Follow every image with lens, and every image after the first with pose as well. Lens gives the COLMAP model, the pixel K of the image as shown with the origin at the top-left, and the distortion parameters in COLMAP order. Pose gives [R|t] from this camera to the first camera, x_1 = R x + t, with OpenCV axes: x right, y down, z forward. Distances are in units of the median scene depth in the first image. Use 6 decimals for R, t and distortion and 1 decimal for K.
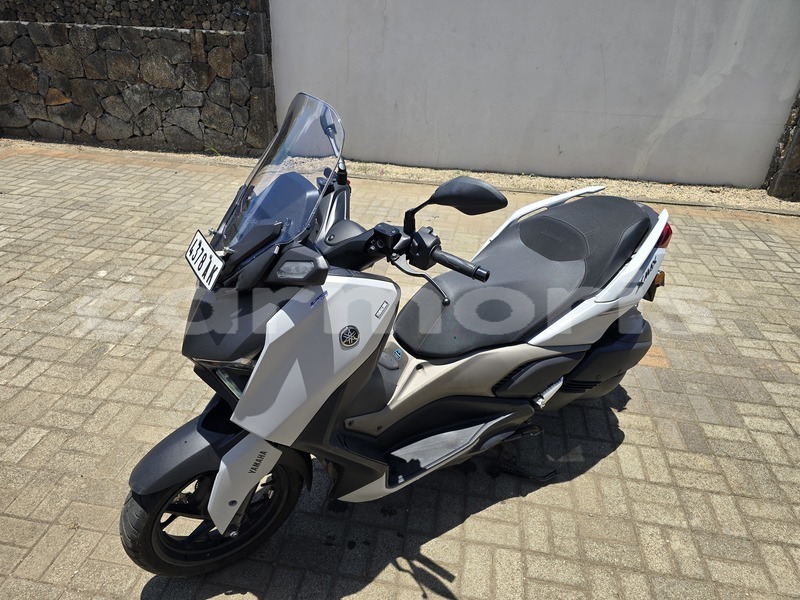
lens RADIAL K [[537.1, 0, 394.1], [0, 537.1, 304.5], [0, 0, 1]] dist [0.033950, -0.024332]
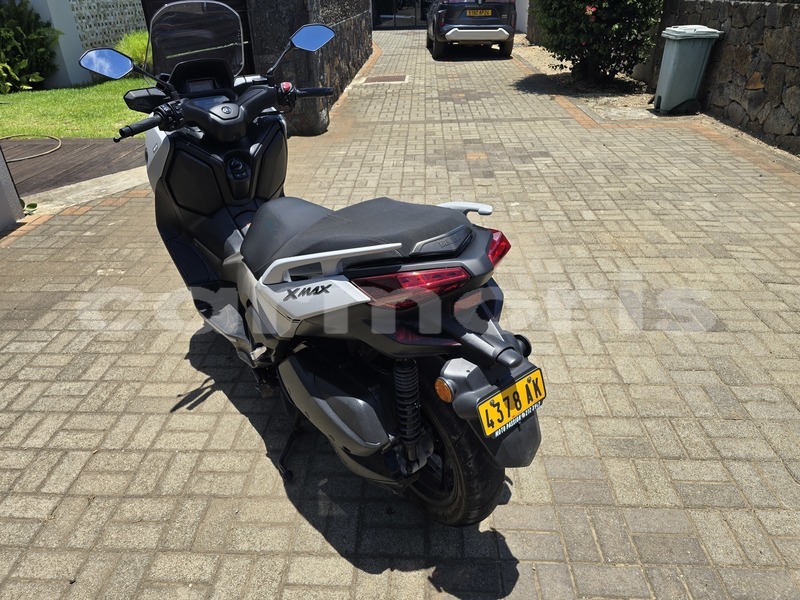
lens RADIAL K [[537.1, 0, 394.3], [0, 537.1, 300.0], [0, 0, 1]] dist [0.033950, -0.024332]
pose [[0.120126, 0.463540, -0.877895, 1.054353], [-0.474510, 0.803556, 0.359359, -0.341409], [0.872015, 0.373401, 0.316483, 0.851205]]
